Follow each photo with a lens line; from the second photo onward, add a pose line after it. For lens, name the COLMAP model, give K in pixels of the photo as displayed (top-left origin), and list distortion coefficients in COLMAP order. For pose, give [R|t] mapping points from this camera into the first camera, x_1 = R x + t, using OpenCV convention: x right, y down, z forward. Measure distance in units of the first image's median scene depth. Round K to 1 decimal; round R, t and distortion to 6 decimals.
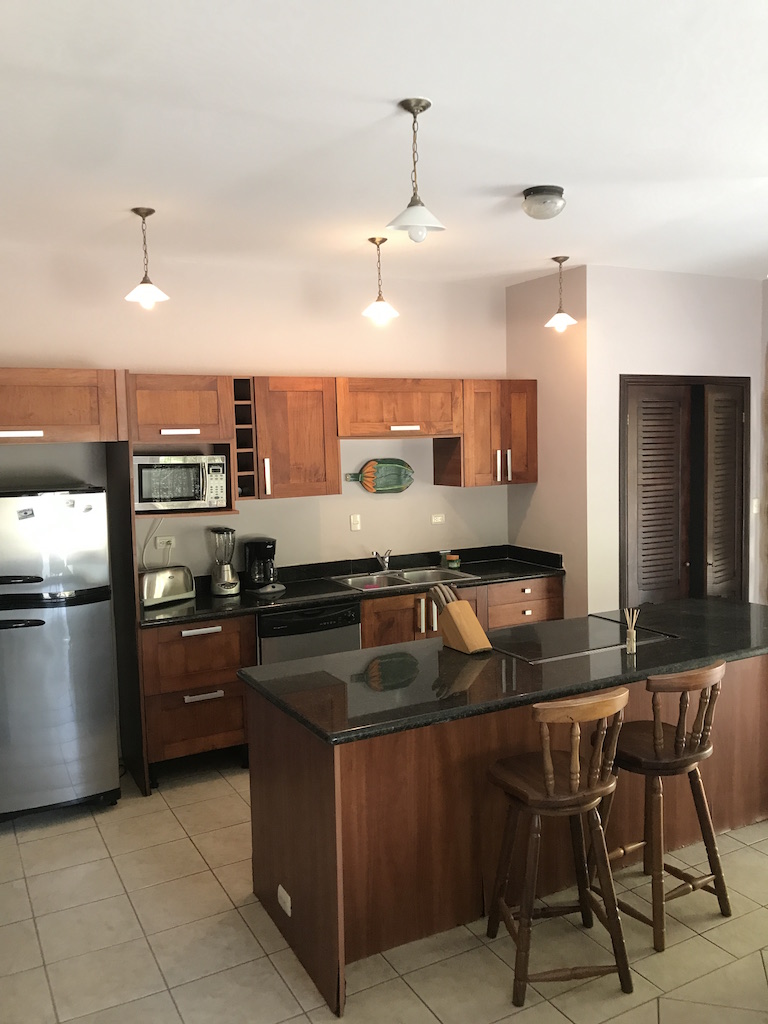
lens RADIAL K [[851.4, 0, 393.8], [0, 851.4, 510.8], [0, 0, 1]] dist [0.067882, -0.077550]
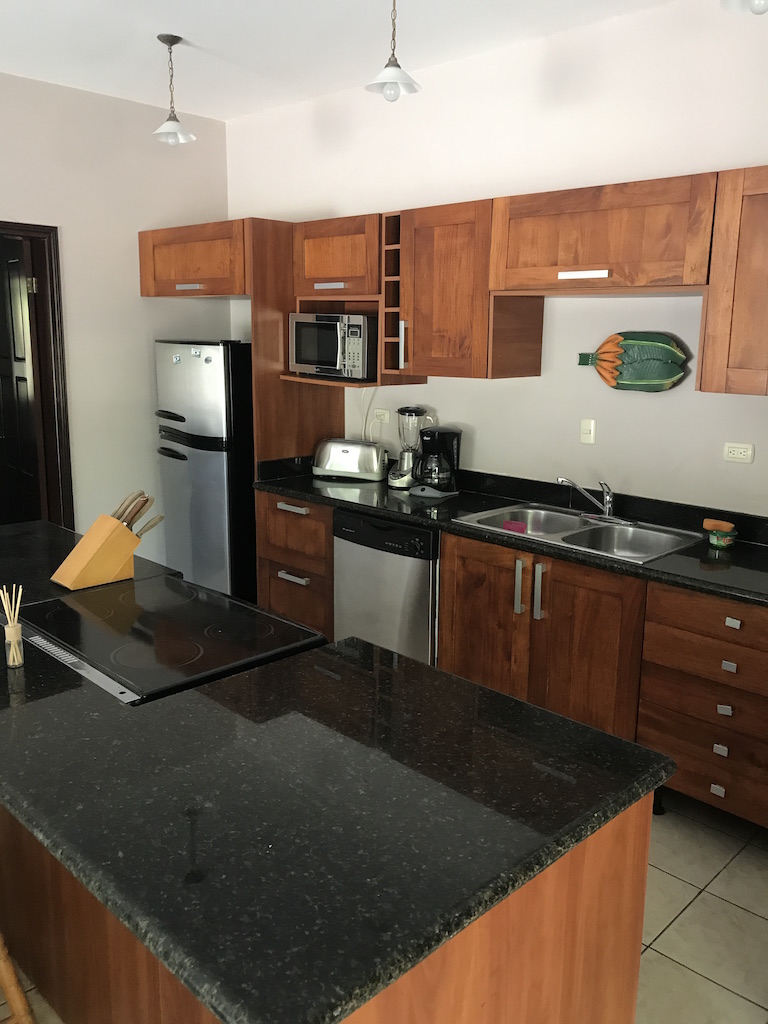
lens RADIAL K [[851.4, 0, 383.4], [0, 851.4, 510.9], [0, 0, 1]] dist [0.067882, -0.077550]
pose [[0.286967, 0.225264, -0.931078, 0.610864], [-0.104995, 0.973499, 0.203166, -0.049442], [0.952169, 0.039457, 0.303013, 0.762835]]
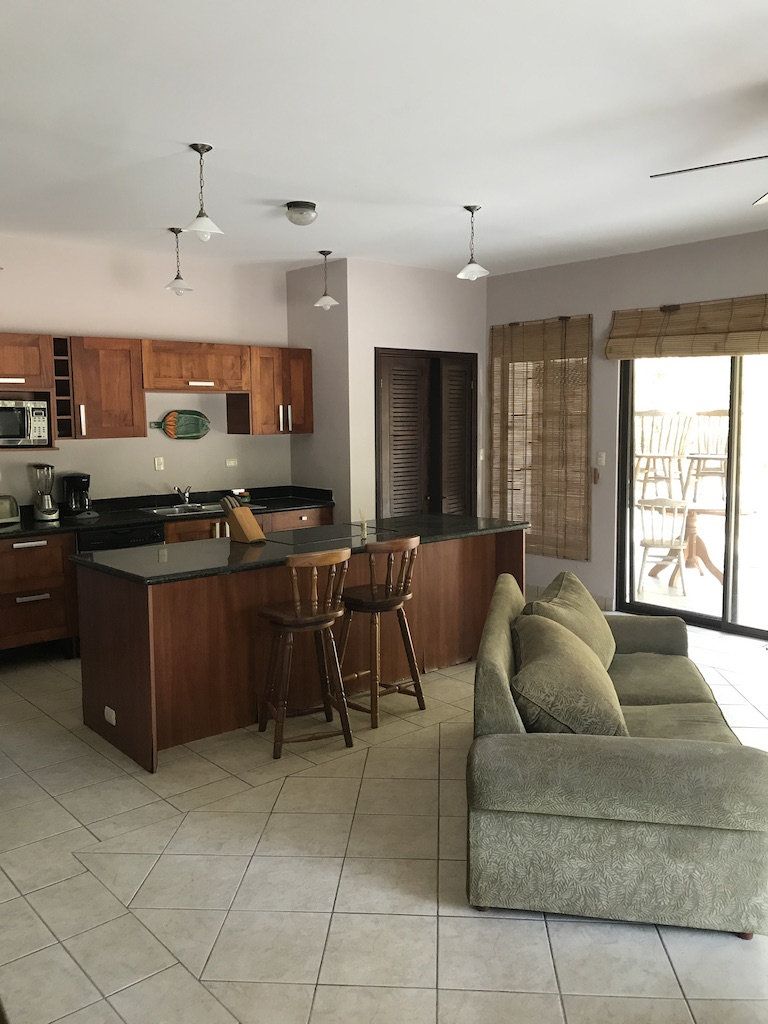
lens RADIAL K [[851.4, 0, 383.5], [0, 851.4, 503.2], [0, 0, 1]] dist [0.067882, -0.077550]
pose [[0.976970, -0.007158, 0.213258, 0.006159], [0.004189, 0.999888, 0.014371, 0.062000], [-0.213337, -0.013147, 0.976890, -0.274741]]
